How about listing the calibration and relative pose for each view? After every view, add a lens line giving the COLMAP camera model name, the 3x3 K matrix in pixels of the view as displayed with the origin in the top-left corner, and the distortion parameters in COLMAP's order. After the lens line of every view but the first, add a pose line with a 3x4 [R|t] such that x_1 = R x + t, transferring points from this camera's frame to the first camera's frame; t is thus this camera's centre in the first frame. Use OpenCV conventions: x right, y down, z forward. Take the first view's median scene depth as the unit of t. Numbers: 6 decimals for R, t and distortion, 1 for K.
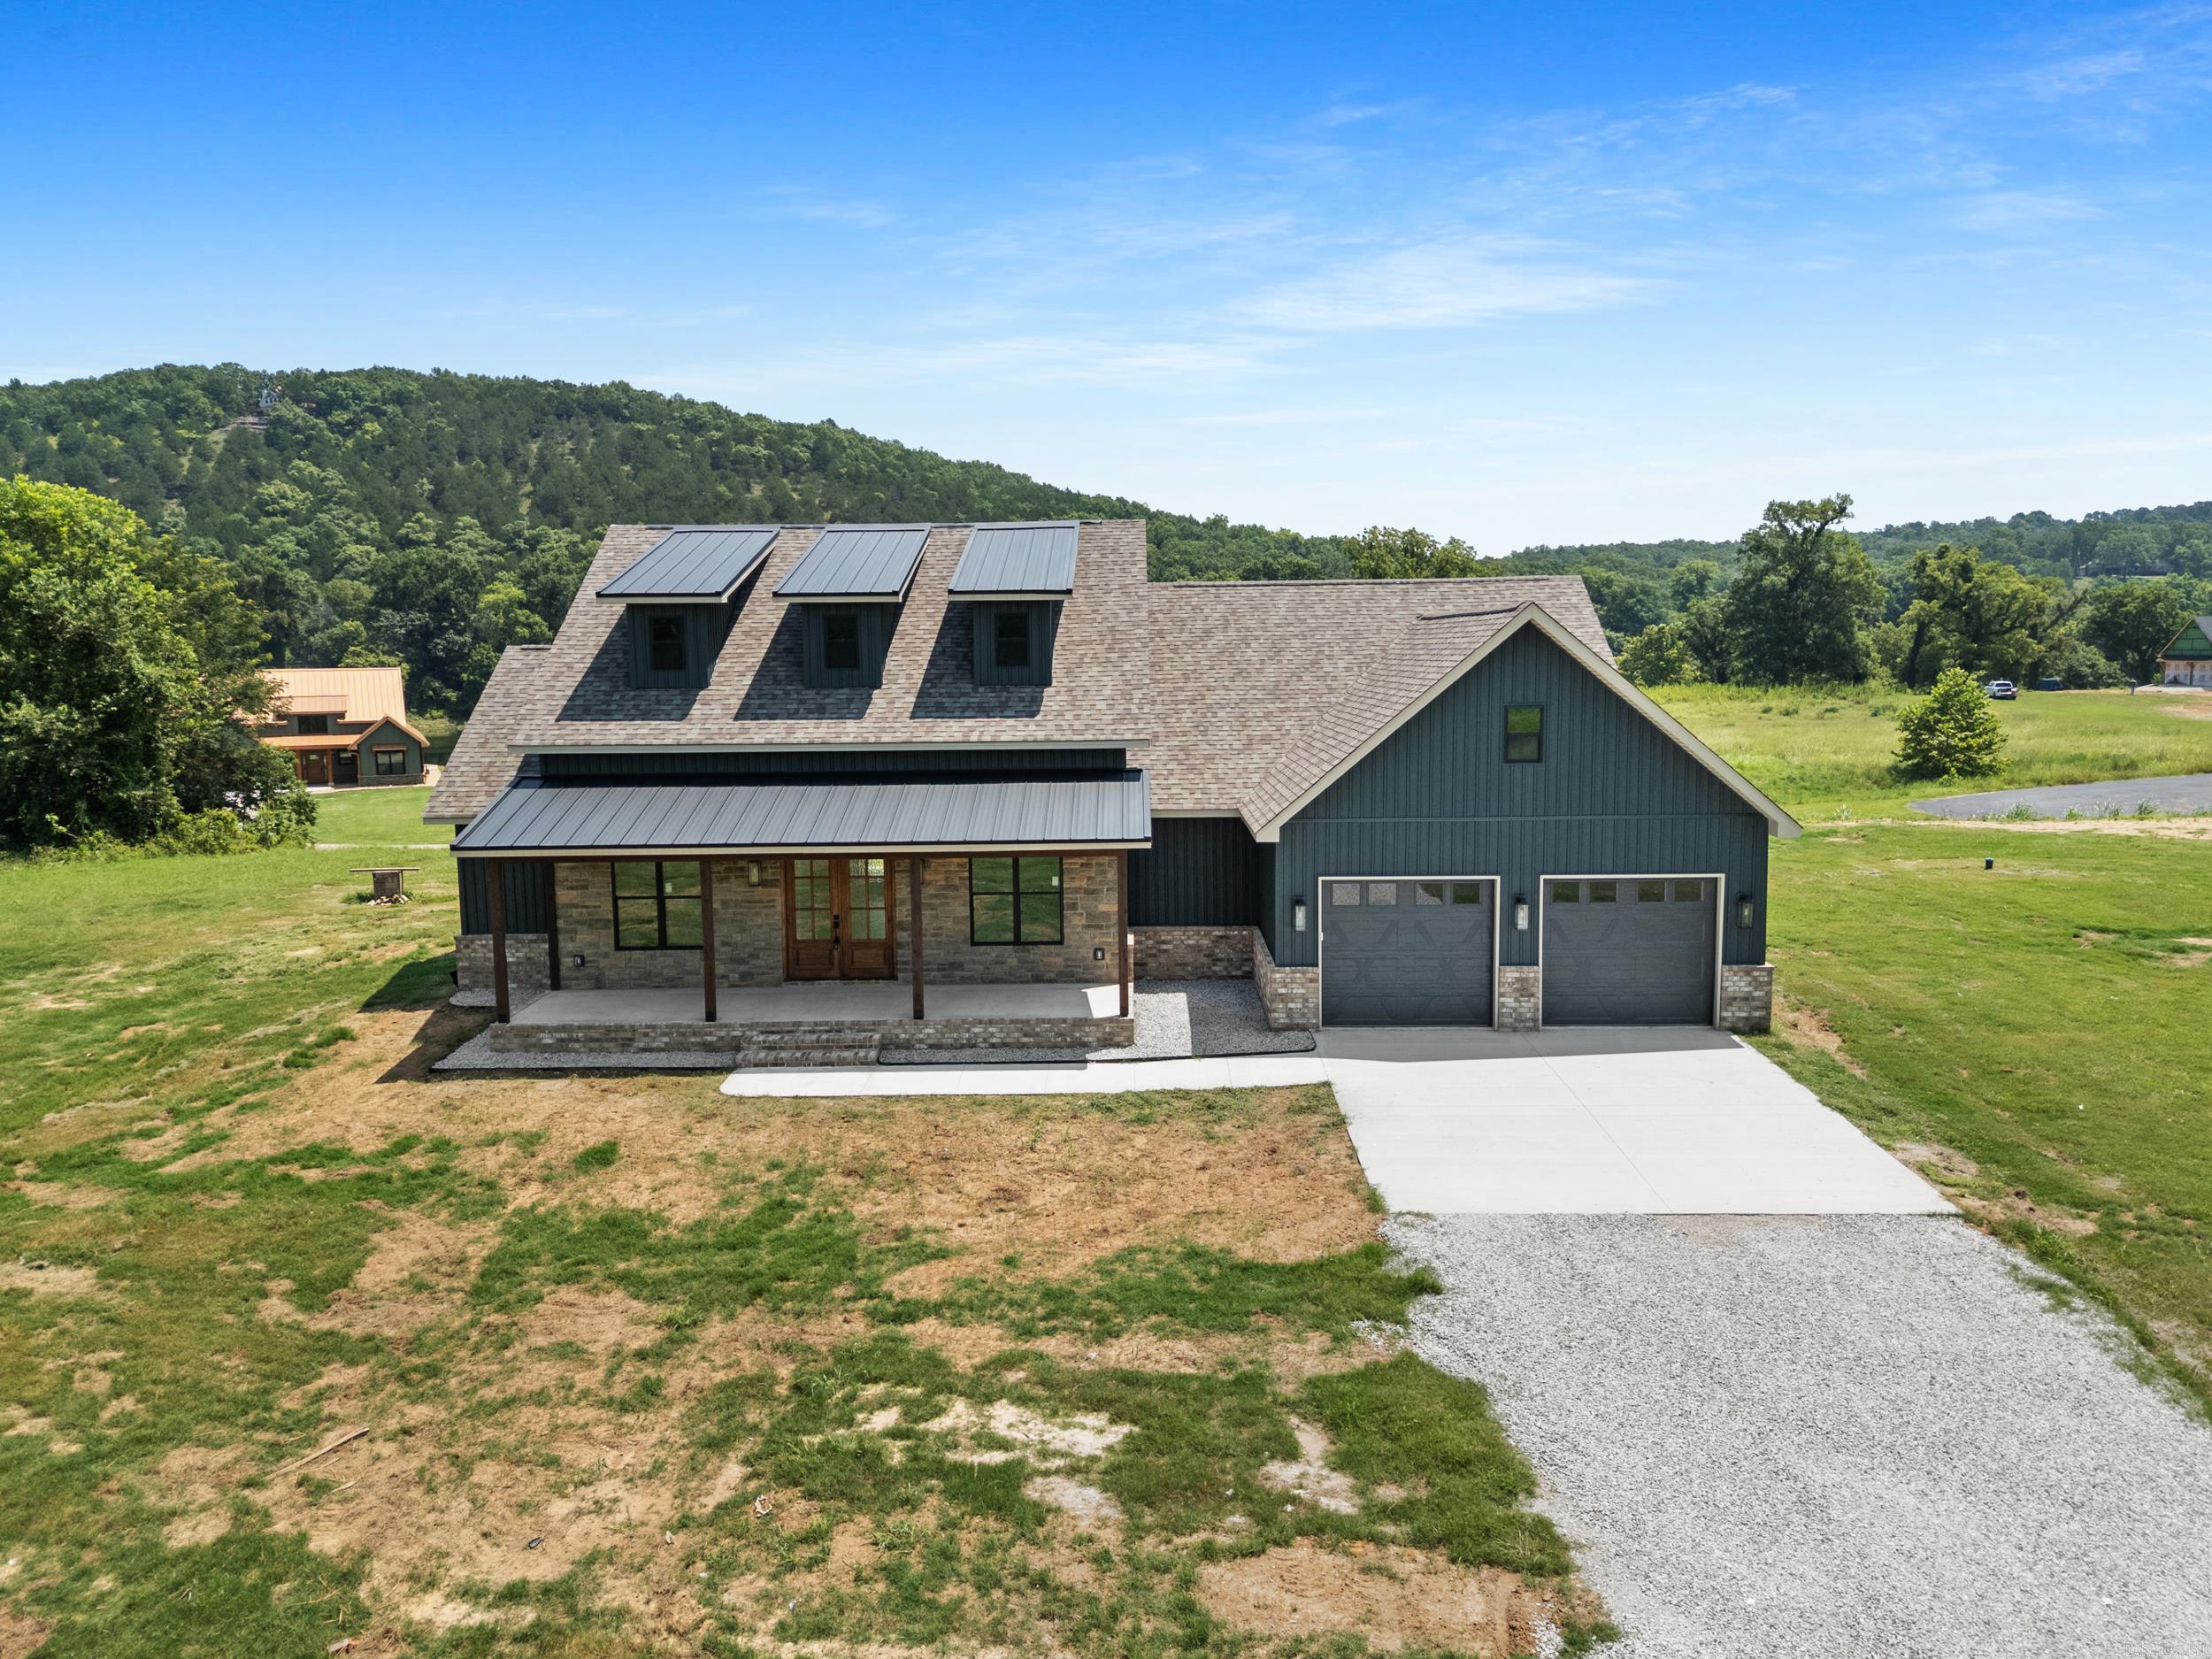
lens RADIAL K [[1625.1, 0, 1102.5], [0, 1625.1, 833.8], [0, 0, 1]] dist [0.067263, -0.058265]
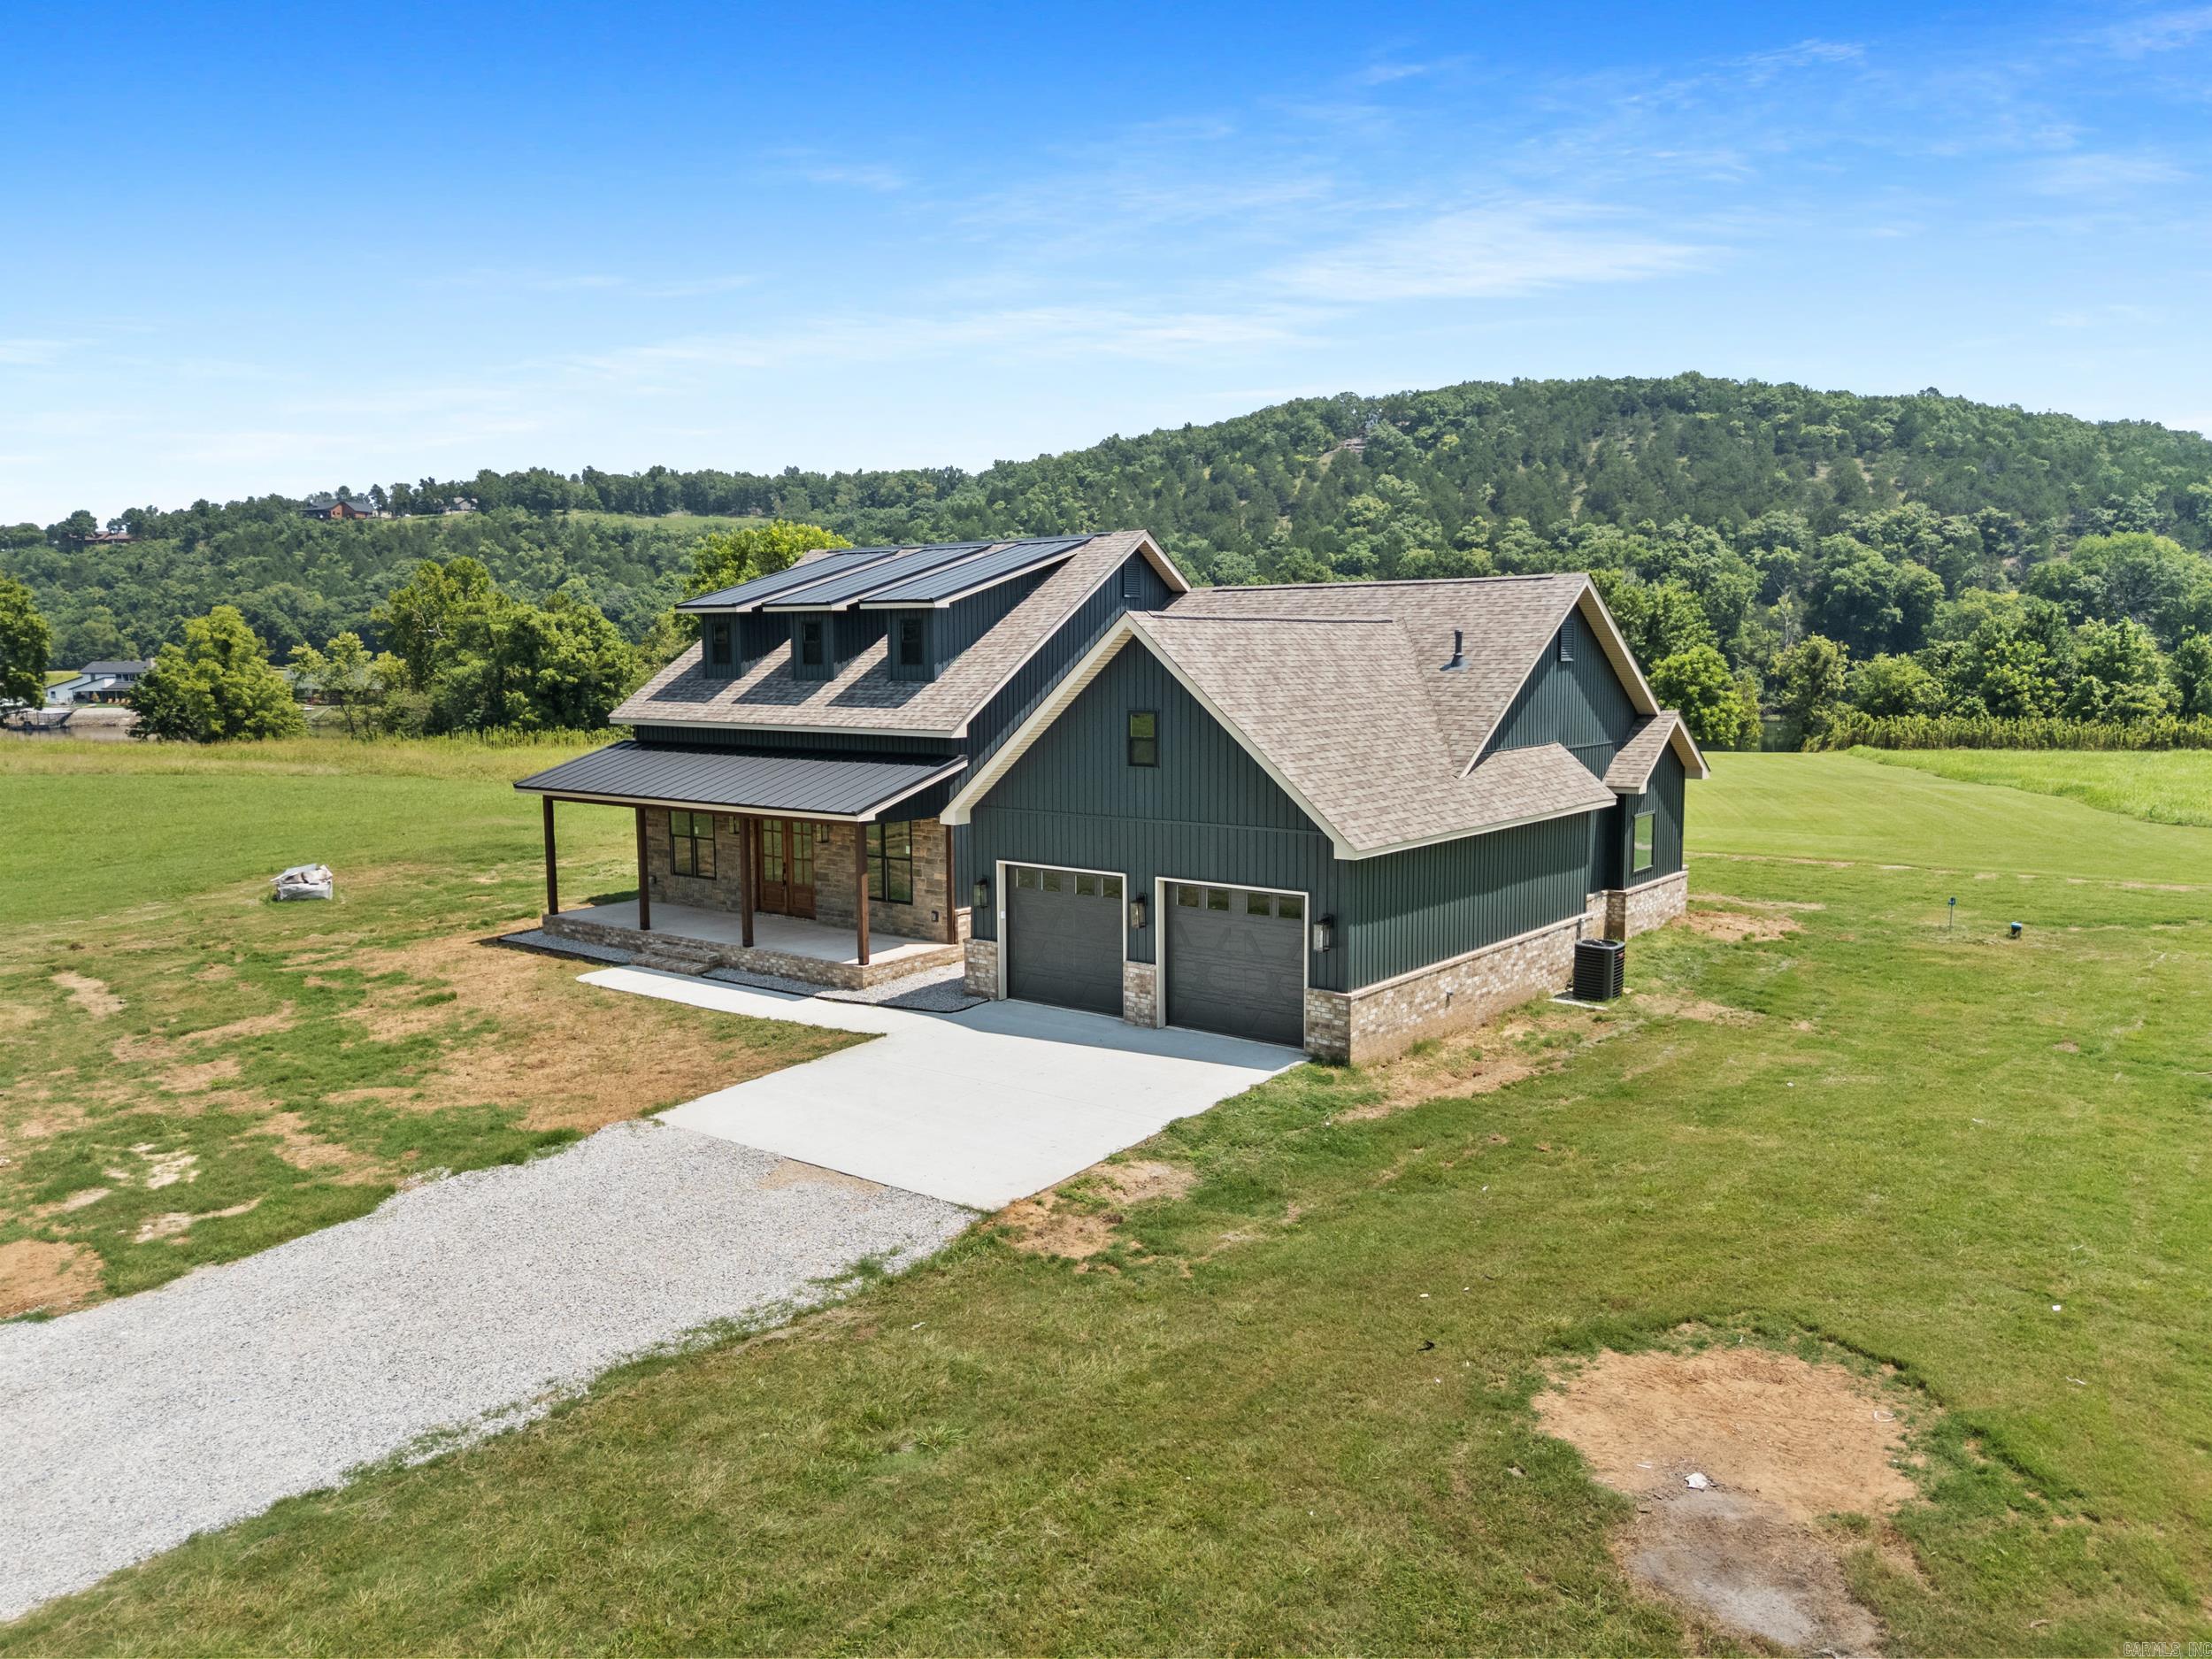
lens RADIAL K [[1624.9, 0, 1100.9], [0, 1624.9, 831.2], [0, 0, 1]] dist [0.073713, -0.070622]
pose [[0.794023, 0.075248, -0.603213, 0.048174], [-0.074190, 0.996887, 0.026699, -0.001564], [0.603344, 0.023552, 0.797133, 0.009469]]
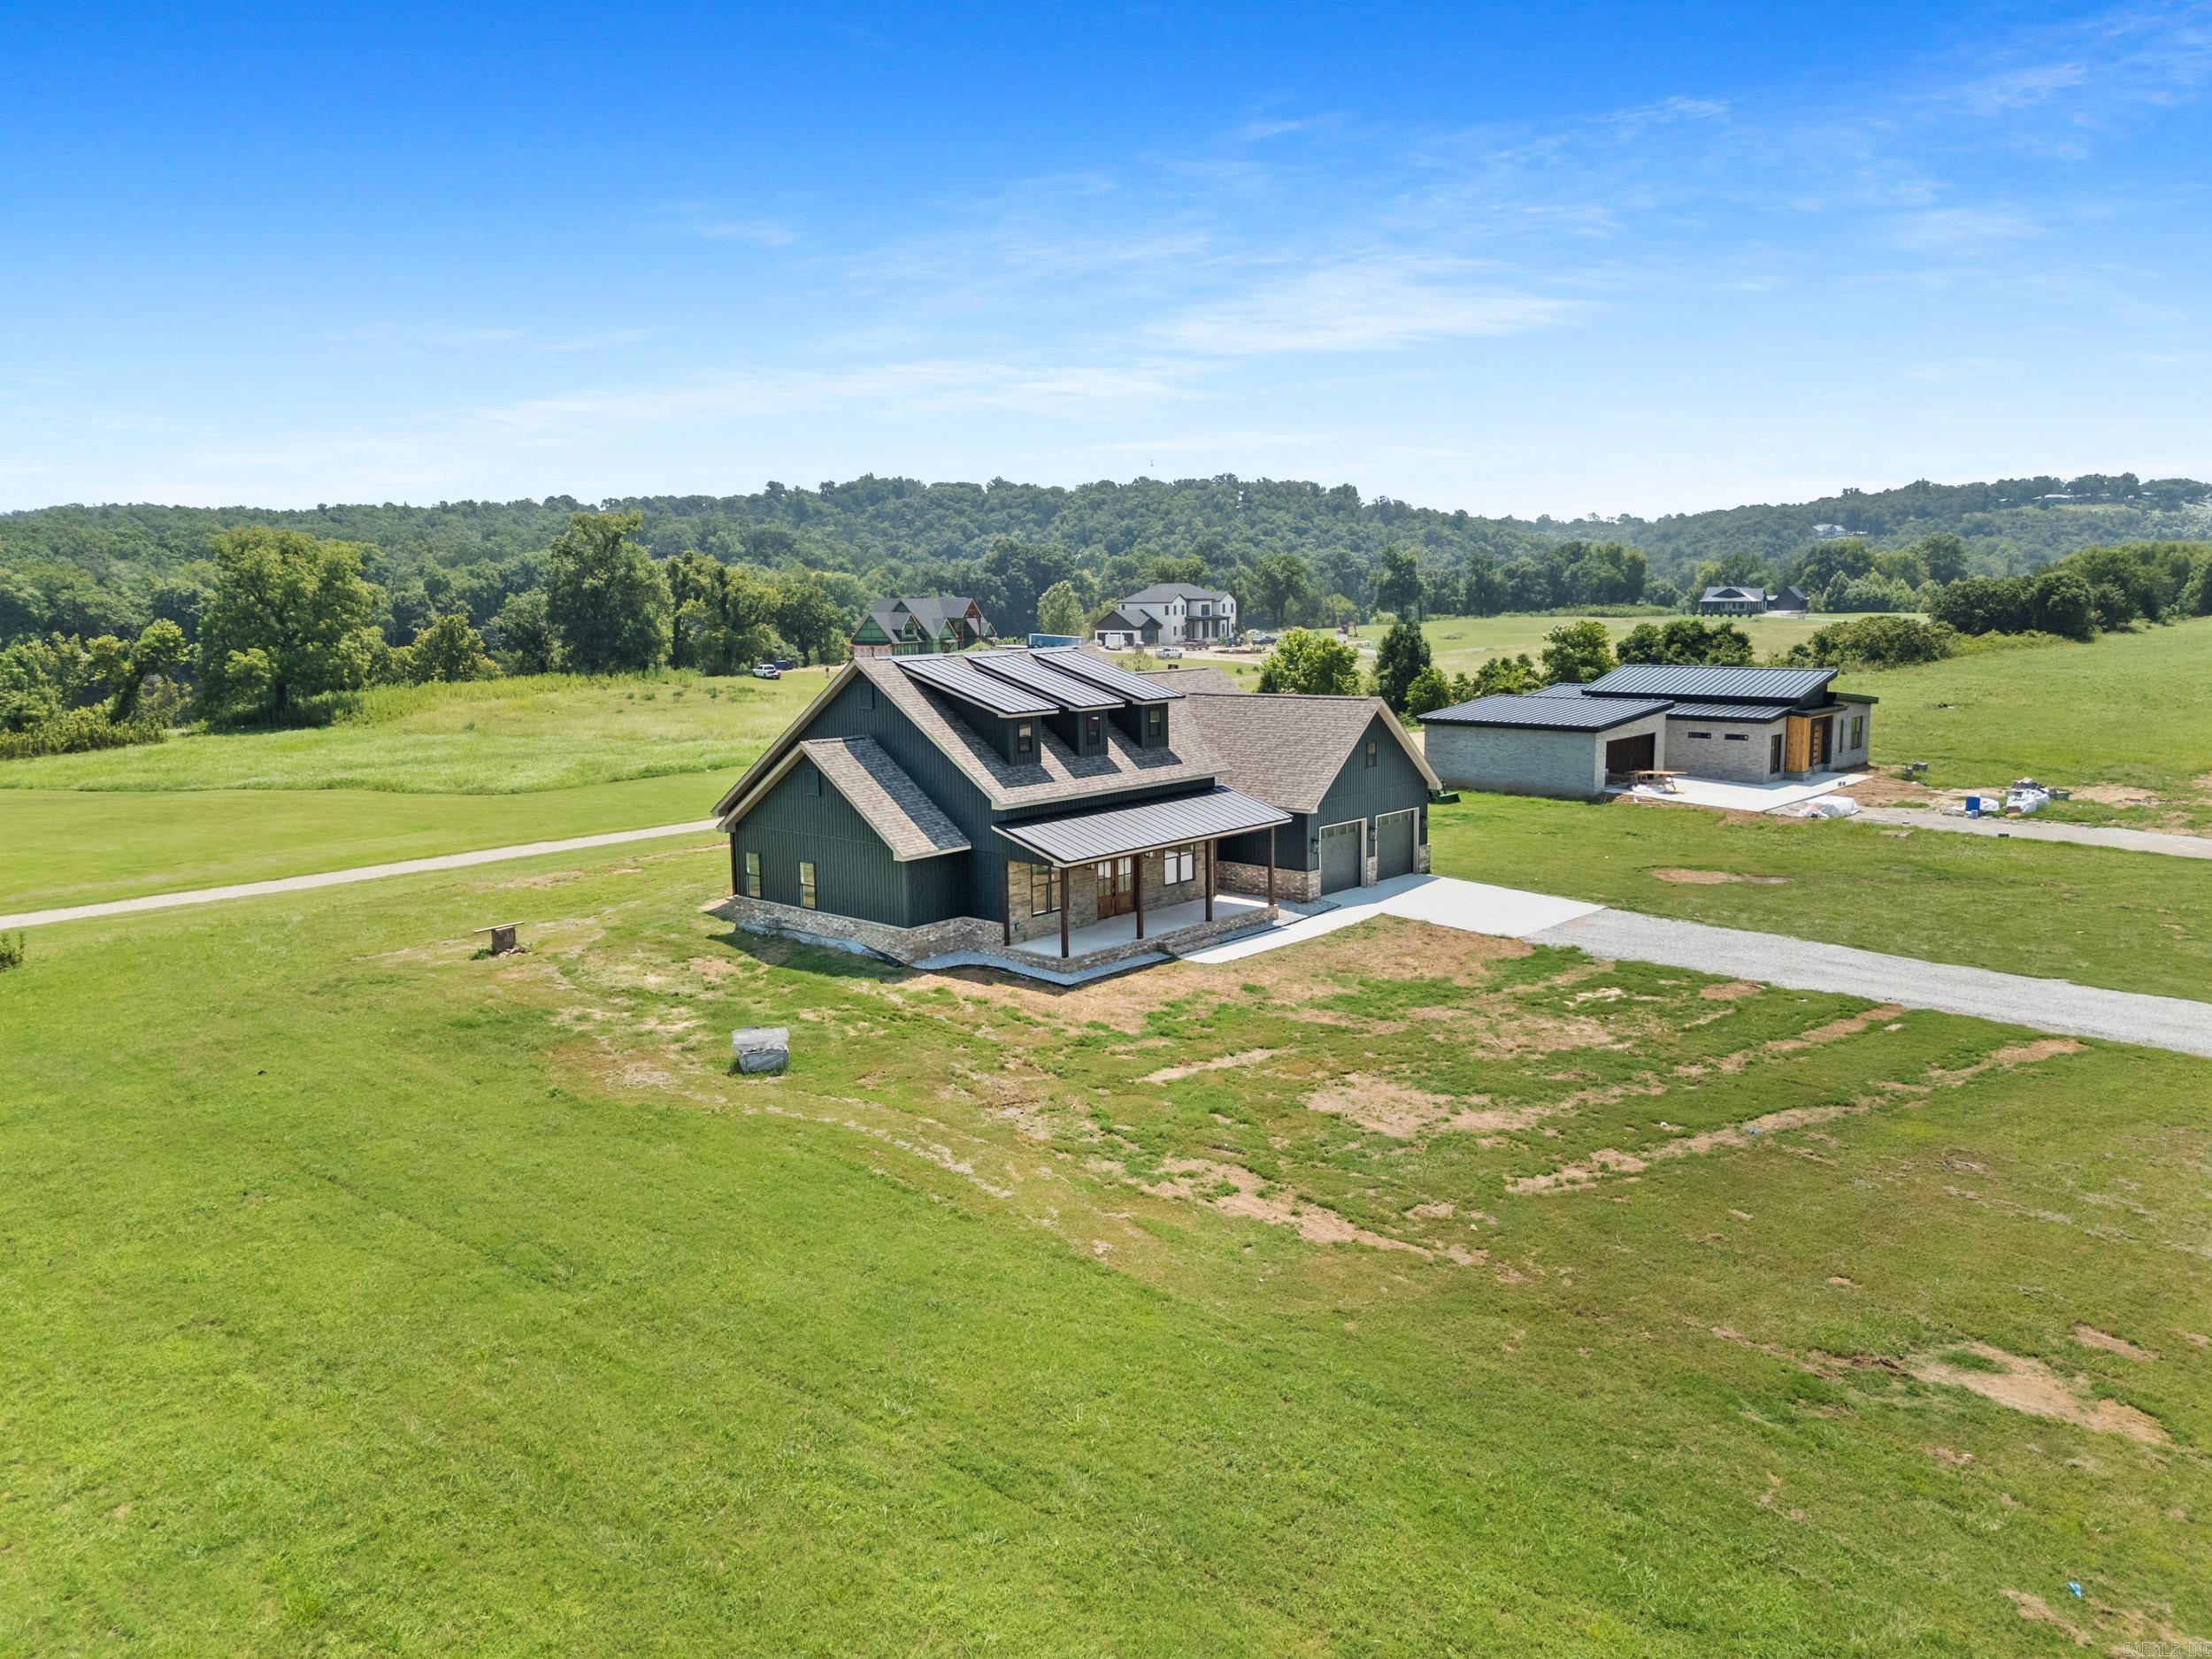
lens RADIAL K [[1624.9, 0, 1100.9], [0, 1624.9, 831.2], [0, 0, 1]] dist [0.073713, -0.070622]
pose [[0.661101, -0.110786, 0.742072, -0.093693], [0.096321, 0.993386, 0.062495, -0.007395], [-0.744088, 0.030162, 0.667400, -0.012509]]
